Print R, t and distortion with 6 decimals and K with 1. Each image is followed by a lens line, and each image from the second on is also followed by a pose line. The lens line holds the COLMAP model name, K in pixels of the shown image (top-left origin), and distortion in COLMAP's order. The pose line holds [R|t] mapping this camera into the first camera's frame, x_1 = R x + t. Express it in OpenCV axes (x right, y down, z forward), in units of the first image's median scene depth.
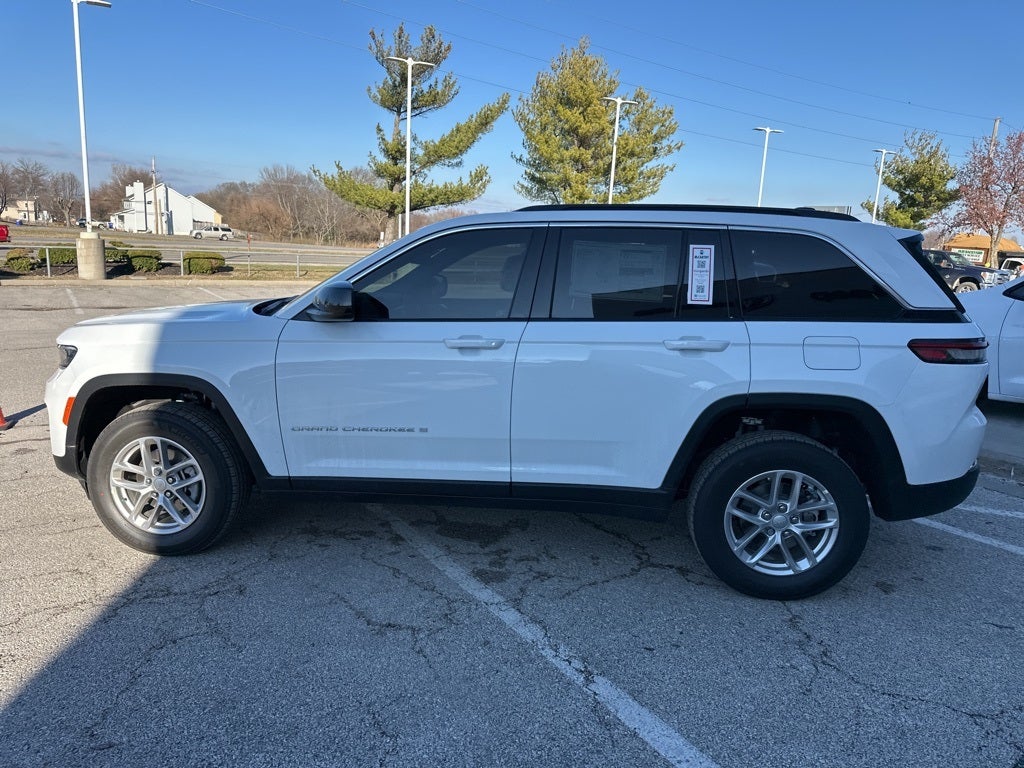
lens RADIAL K [[718.8, 0, 507.0], [0, 718.8, 377.2], [0, 0, 1]] dist [0.042184, -0.048614]
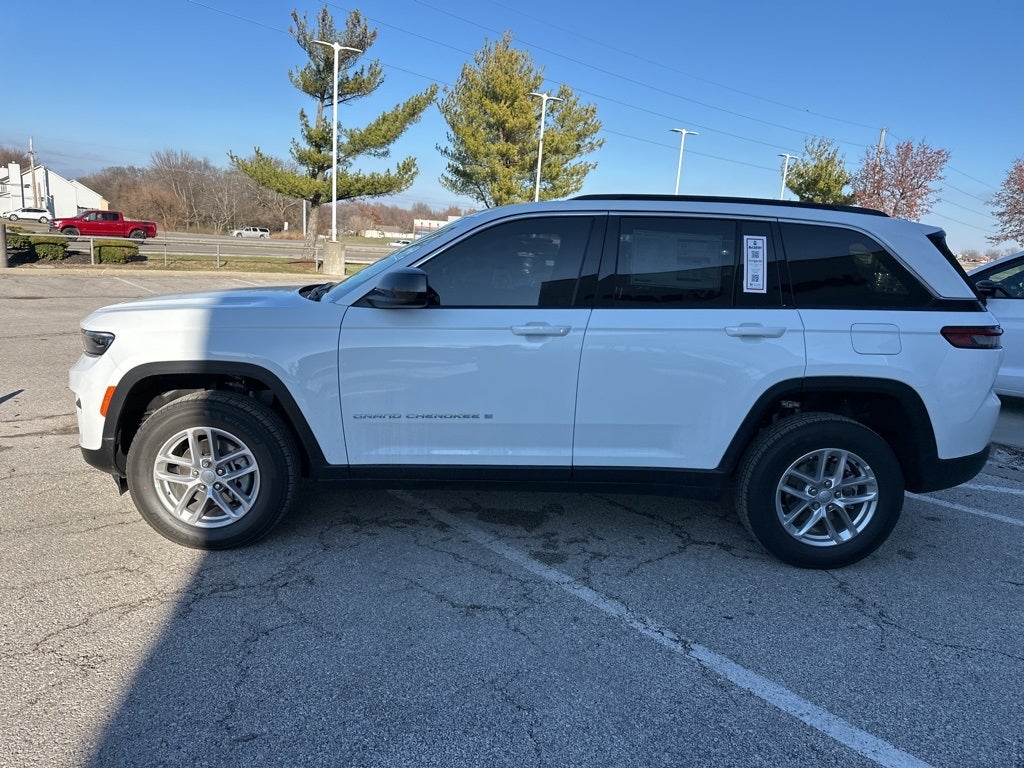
lens RADIAL K [[718.8, 0, 506.3], [0, 718.8, 388.4], [0, 0, 1]] dist [0.042184, -0.048614]
pose [[0.991955, -0.008243, 0.126320, -0.211673], [0.005538, 0.999748, 0.021751, 0.012511], [-0.126468, -0.020876, 0.991751, -0.002065]]
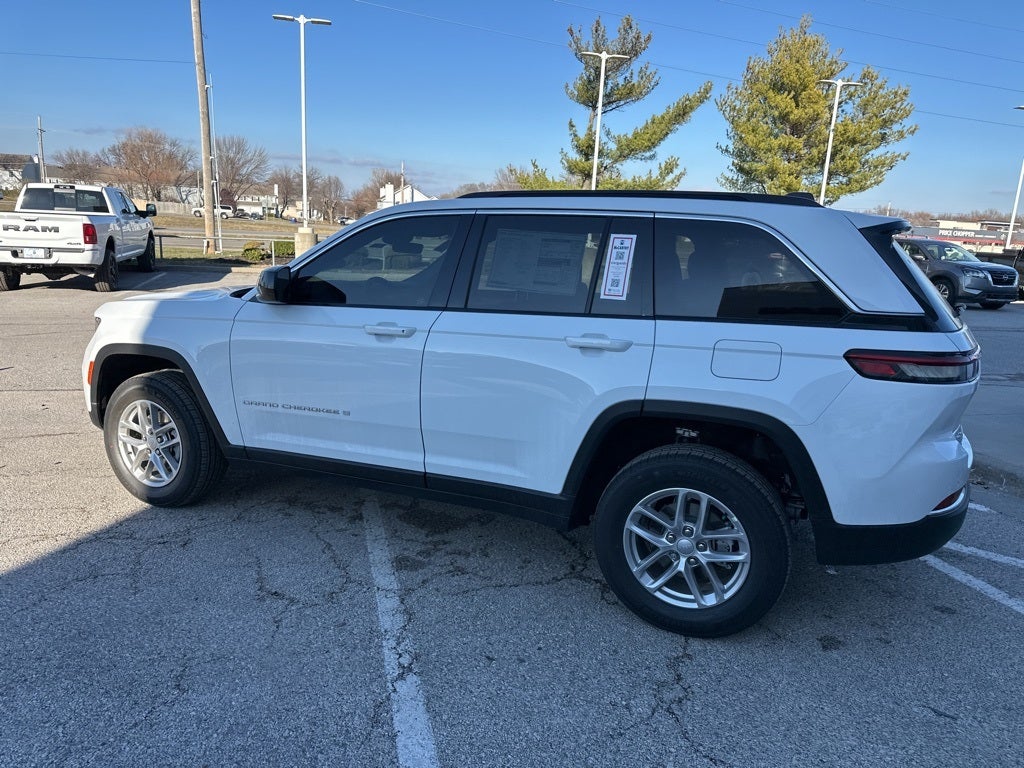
lens RADIAL K [[718.8, 0, 505.7], [0, 718.8, 380.8], [0, 0, 1]] dist [0.042184, -0.048614]
pose [[0.952180, 0.066377, -0.298239, 0.390935], [-0.063779, 0.997794, 0.018448, -0.005636], [0.298806, 0.001455, 0.954313, 0.082891]]
